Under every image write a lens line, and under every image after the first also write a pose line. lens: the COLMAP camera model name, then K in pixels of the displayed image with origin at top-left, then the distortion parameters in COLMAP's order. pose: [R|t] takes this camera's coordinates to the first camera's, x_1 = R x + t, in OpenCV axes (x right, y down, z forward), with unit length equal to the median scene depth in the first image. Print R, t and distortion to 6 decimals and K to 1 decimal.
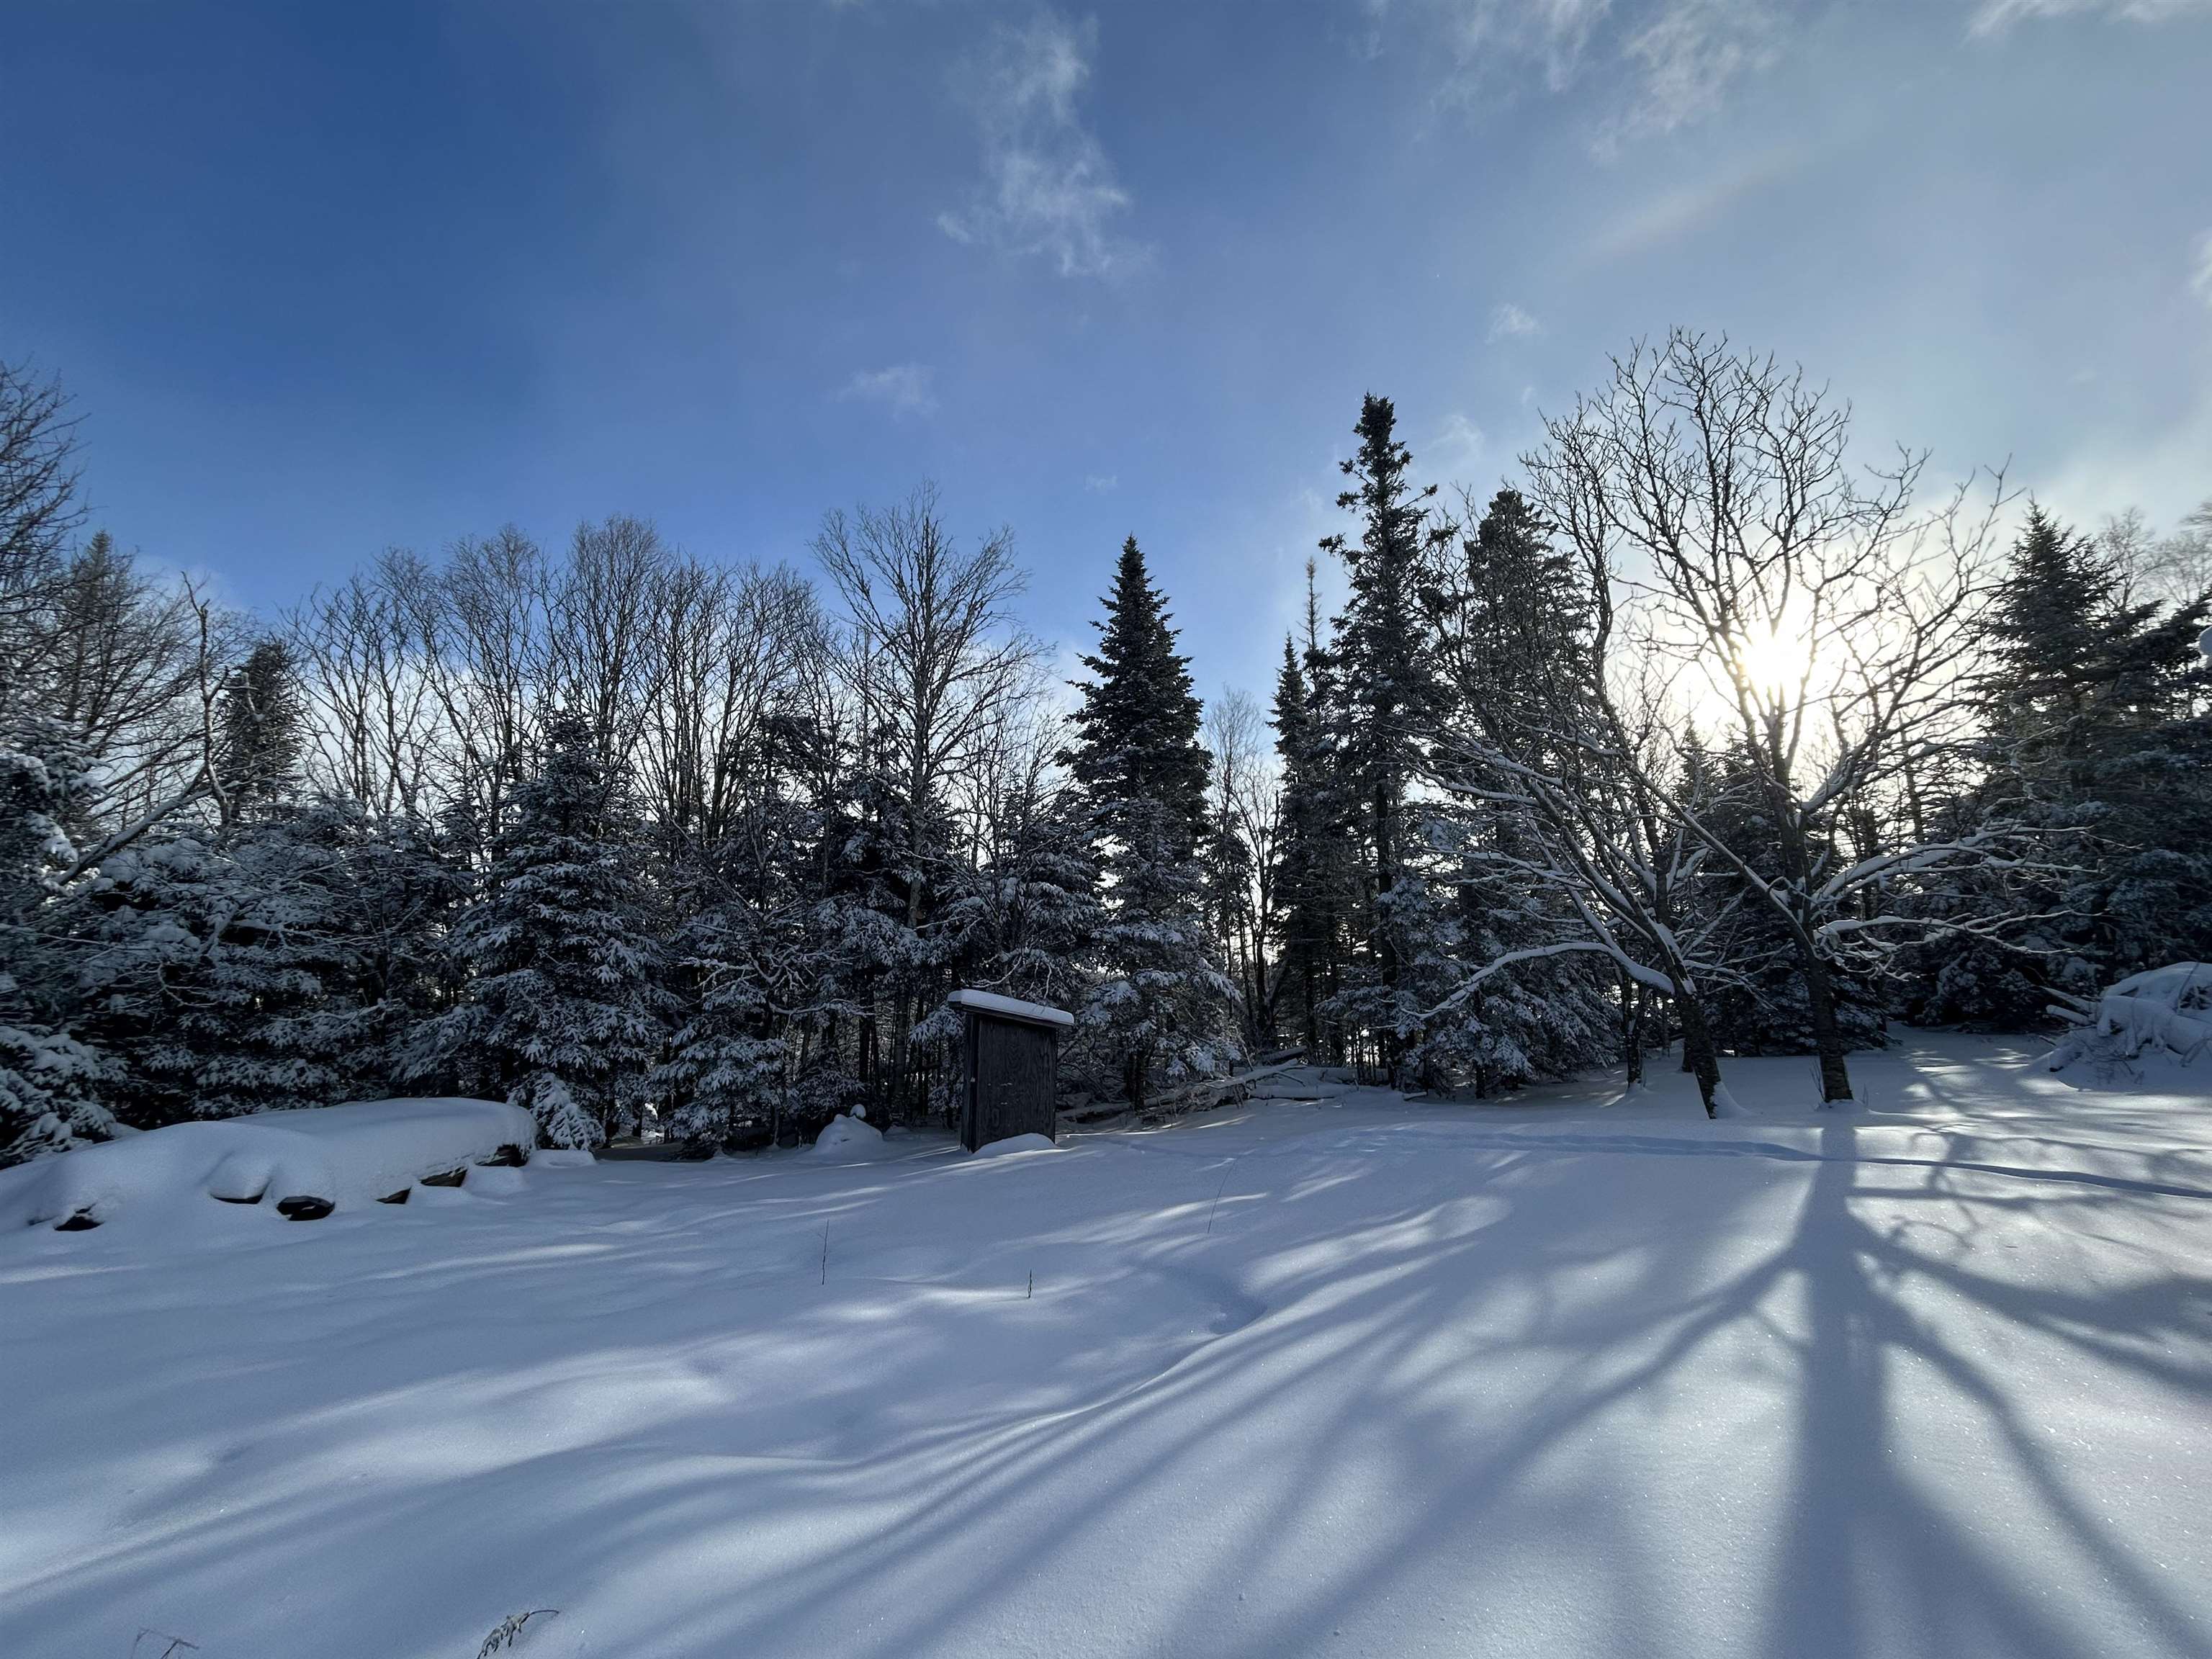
lens RADIAL K [[889.4, 0, 1100.9], [0, 889.4, 828.6], [0, 0, 1]] dist [0.001048, 0.000731]
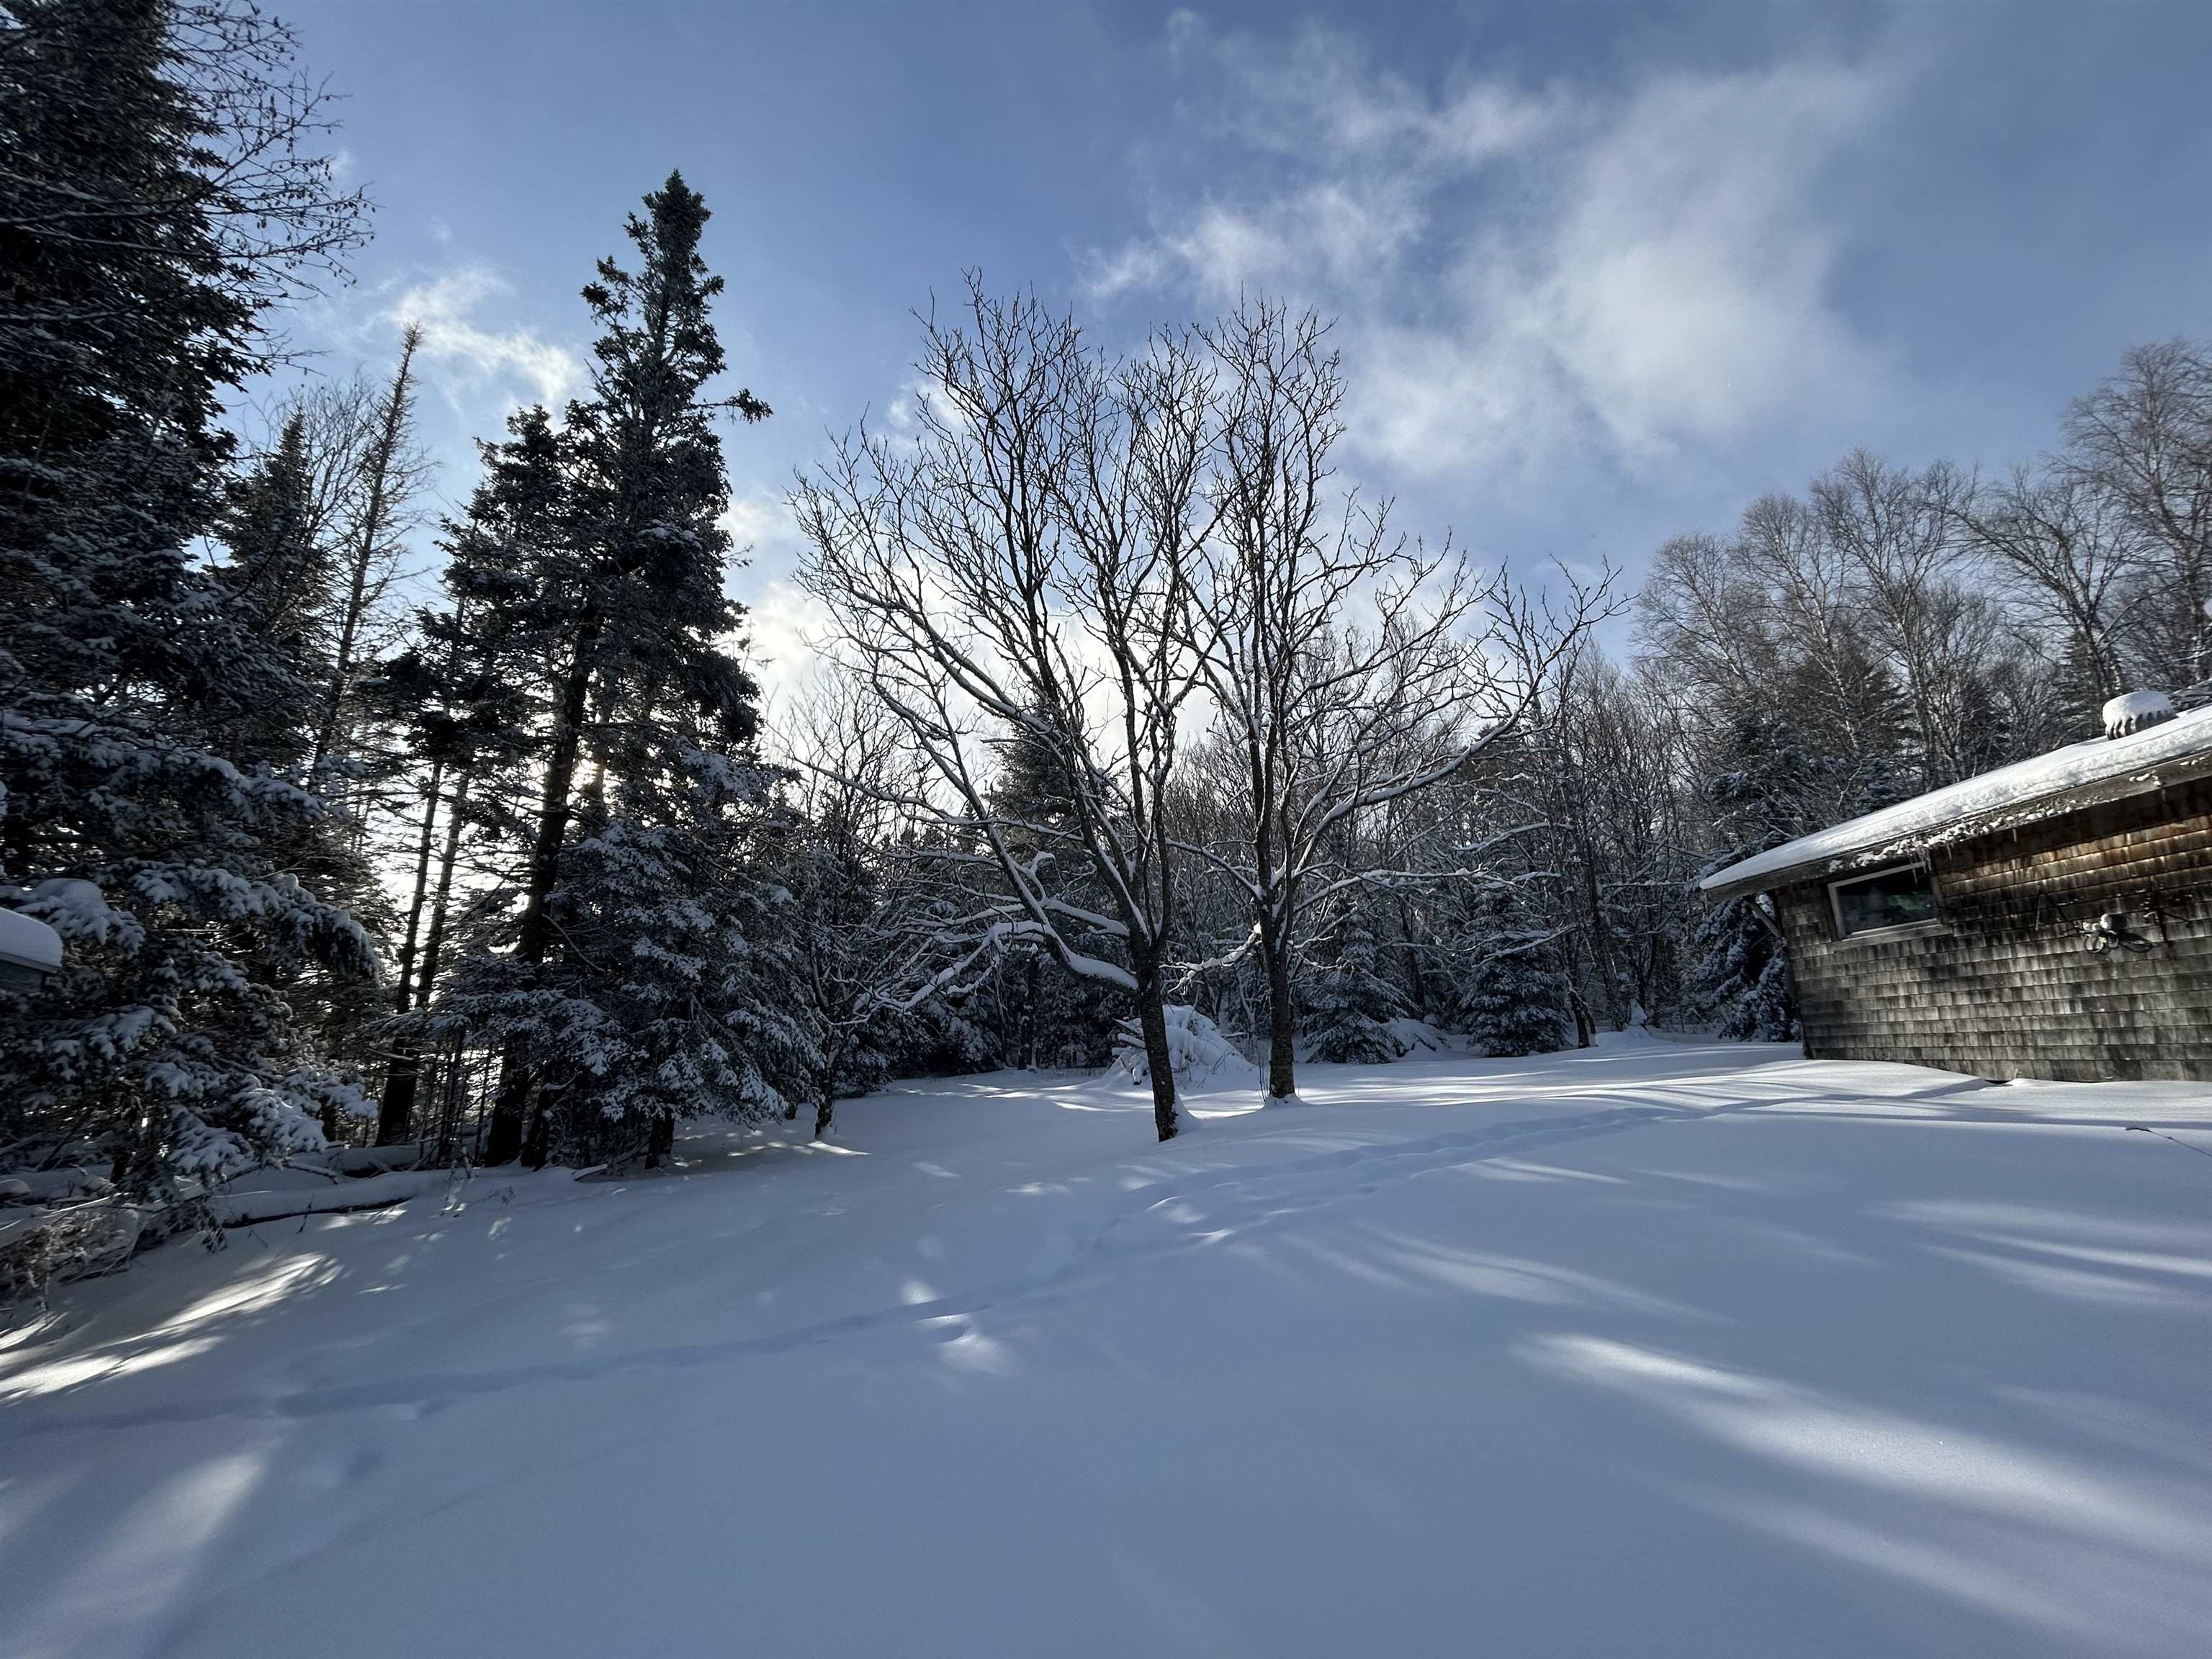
lens RADIAL K [[880.9, 0, 1102.3], [0, 880.9, 836.4], [0, 0, 1]] dist [-0.003155, -0.000562]
pose [[0.352939, 0.235000, 0.905654, -0.135592], [-0.162043, 0.968670, -0.188202, 0.159030], [-0.921508, -0.080331, 0.379961, 0.549805]]
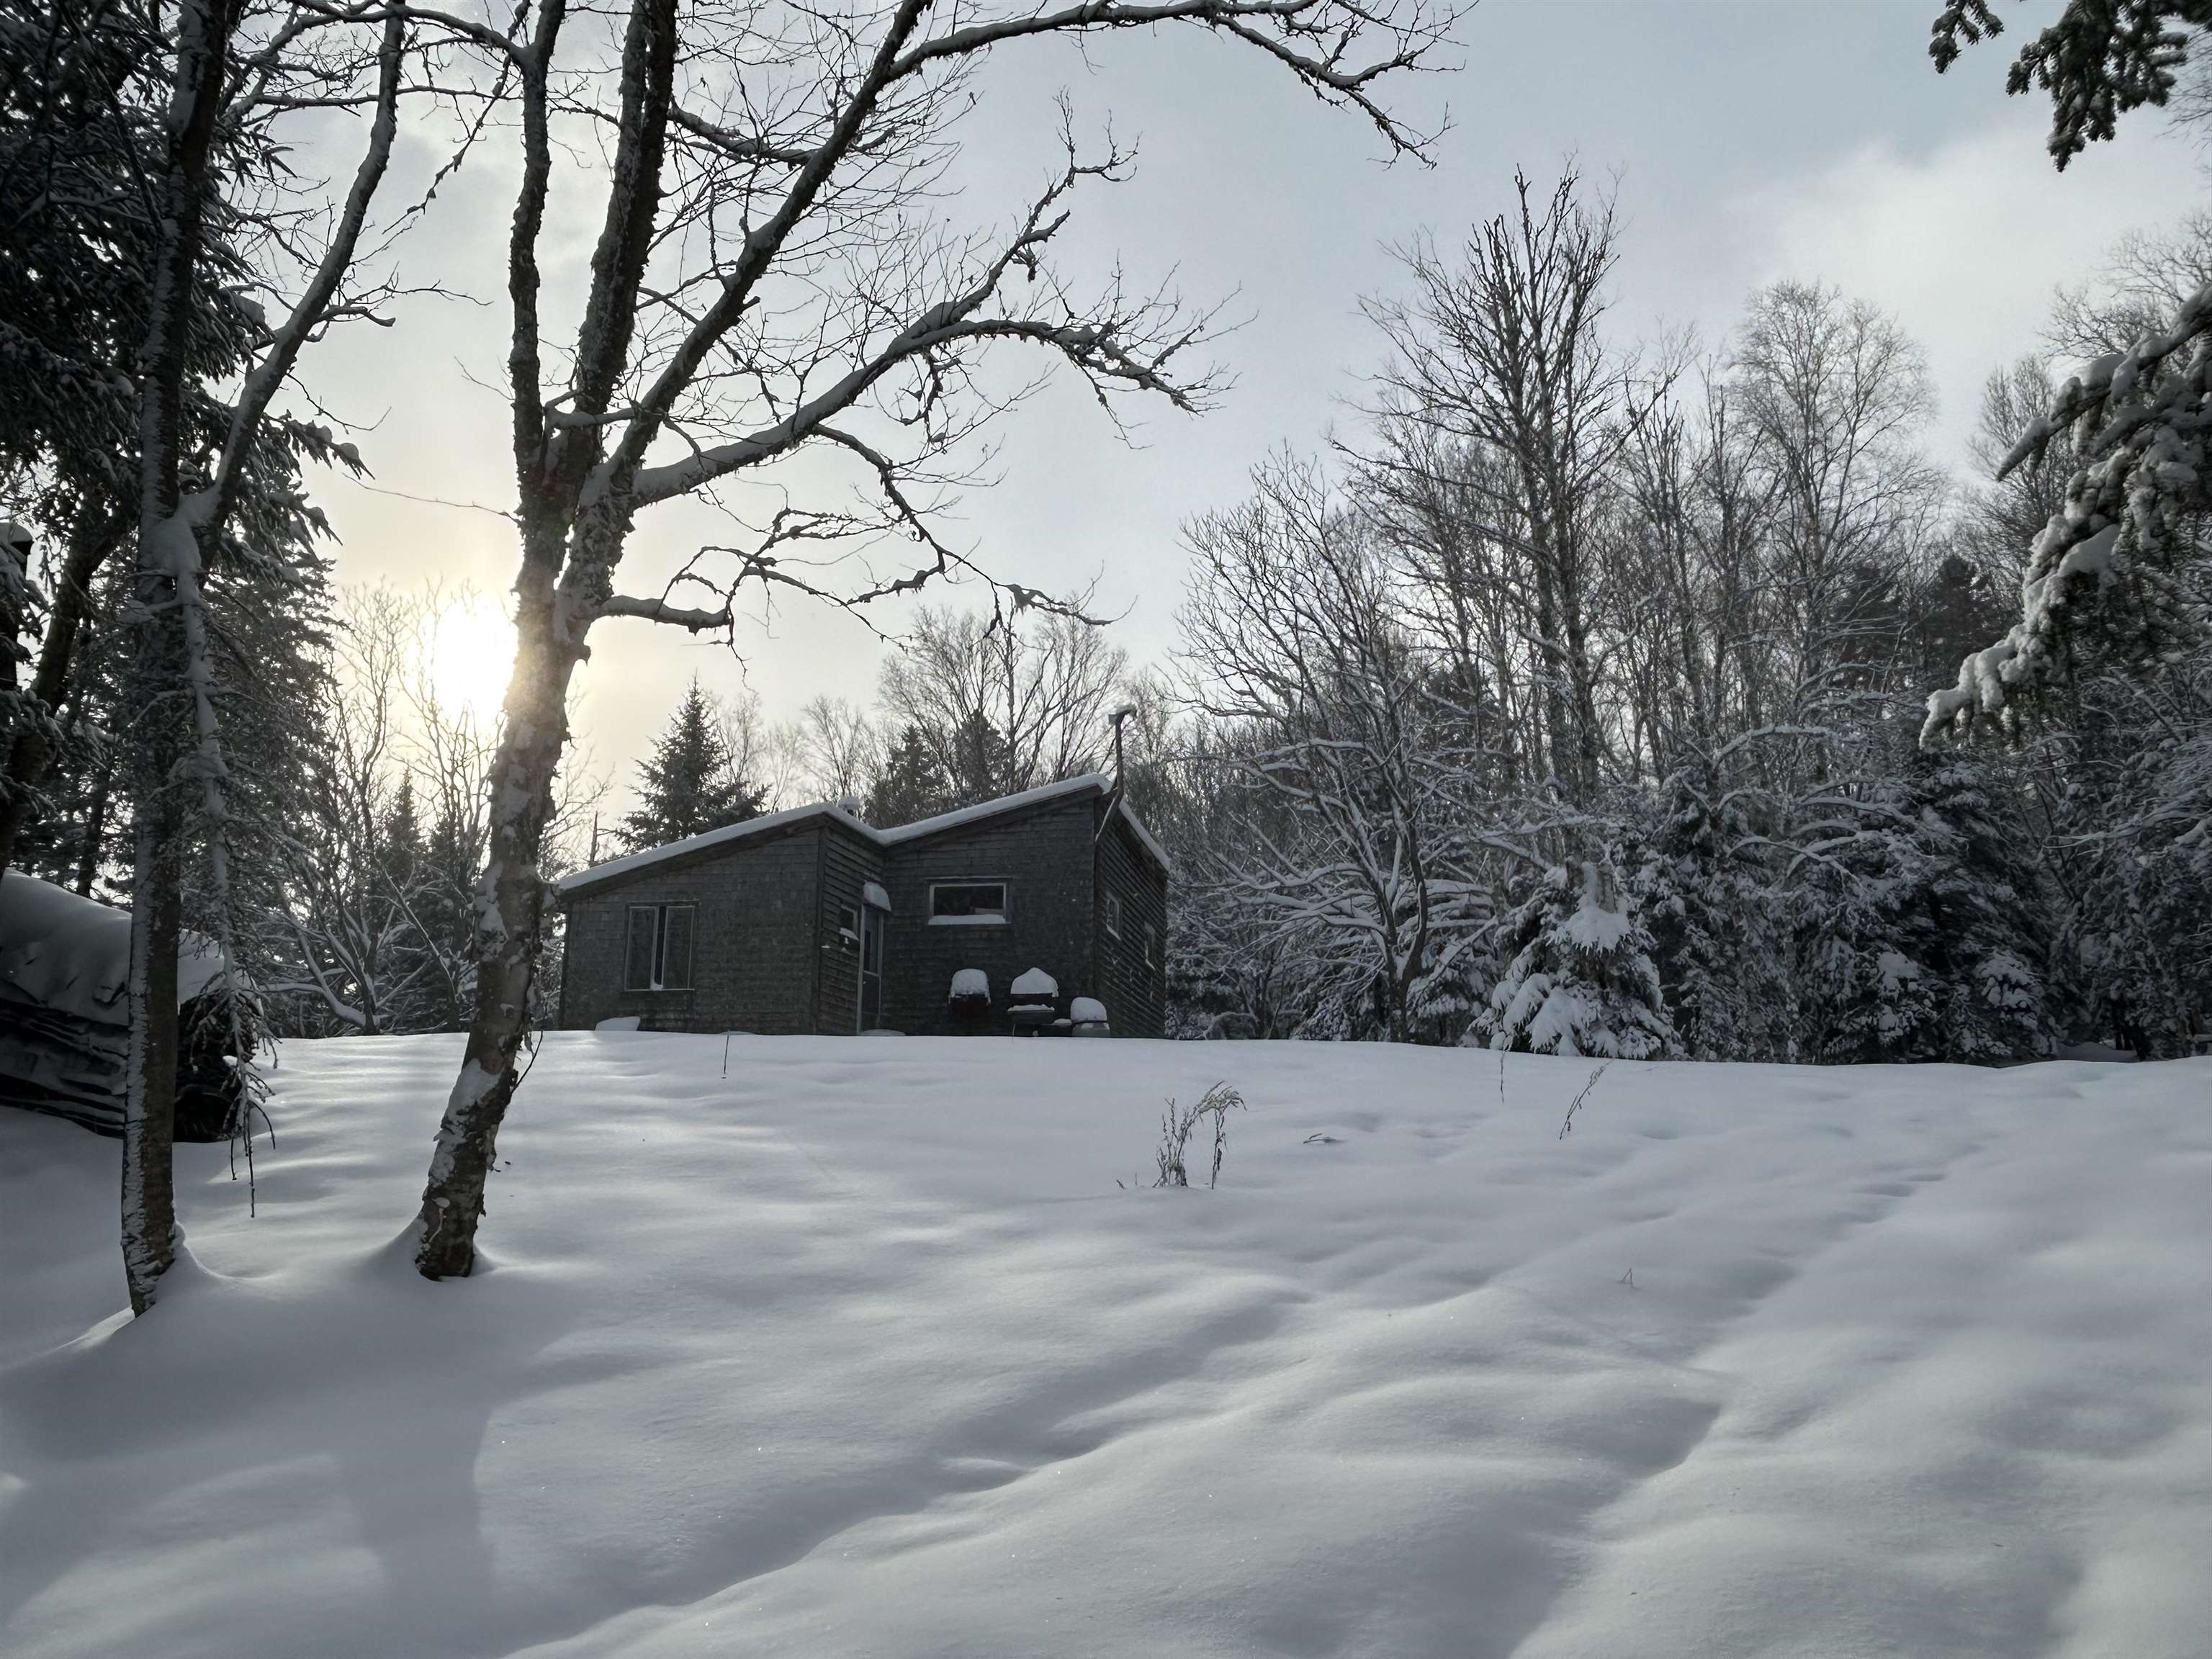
lens RADIAL K [[1676.5, 0, 1103.9], [0, 1676.5, 799.2], [0, 0, 1]] dist [-0.003854, -0.001810]
pose [[0.522767, 0.198178, 0.829120, -0.731353], [-0.168499, 0.977436, -0.127388, -0.013606], [-0.835657, -0.073111, 0.544364, -1.004163]]
